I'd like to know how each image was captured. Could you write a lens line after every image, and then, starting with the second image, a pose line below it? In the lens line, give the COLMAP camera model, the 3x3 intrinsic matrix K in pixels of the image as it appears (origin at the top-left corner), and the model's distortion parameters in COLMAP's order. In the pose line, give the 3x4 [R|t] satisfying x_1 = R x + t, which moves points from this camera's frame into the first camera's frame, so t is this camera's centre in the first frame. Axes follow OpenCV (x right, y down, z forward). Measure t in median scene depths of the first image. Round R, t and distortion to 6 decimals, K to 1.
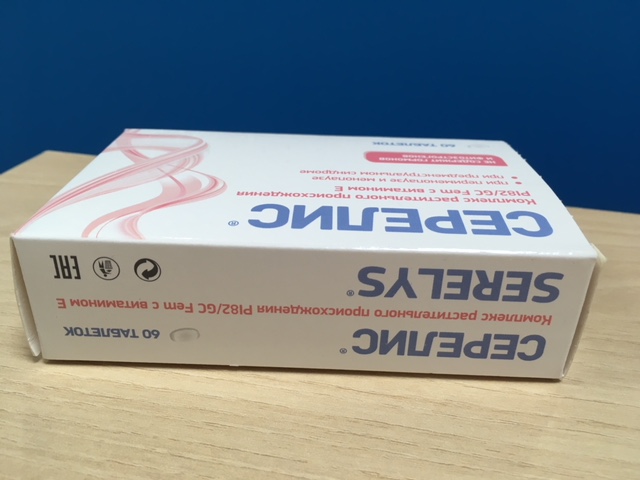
lens RADIAL K [[568.7, 0, 322.2], [0, 568.7, 241.3], [0, 0, 1]] dist [0.041048, 0.002041]
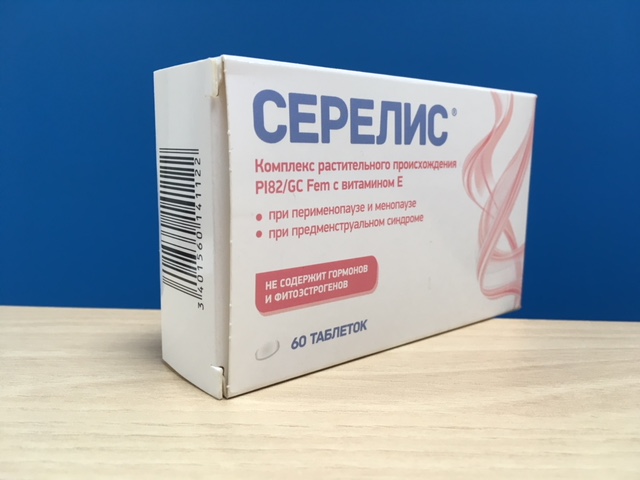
lens RADIAL K [[568.7, 0, 322.1], [0, 568.7, 241.8], [0, 0, 1]] dist [0.041048, 0.002041]
pose [[-0.752656, 0.119531, -0.647473, 0.878962], [-0.582598, -0.579039, 0.570345, -0.707981], [-0.306738, 0.806490, 0.505456, 0.591292]]
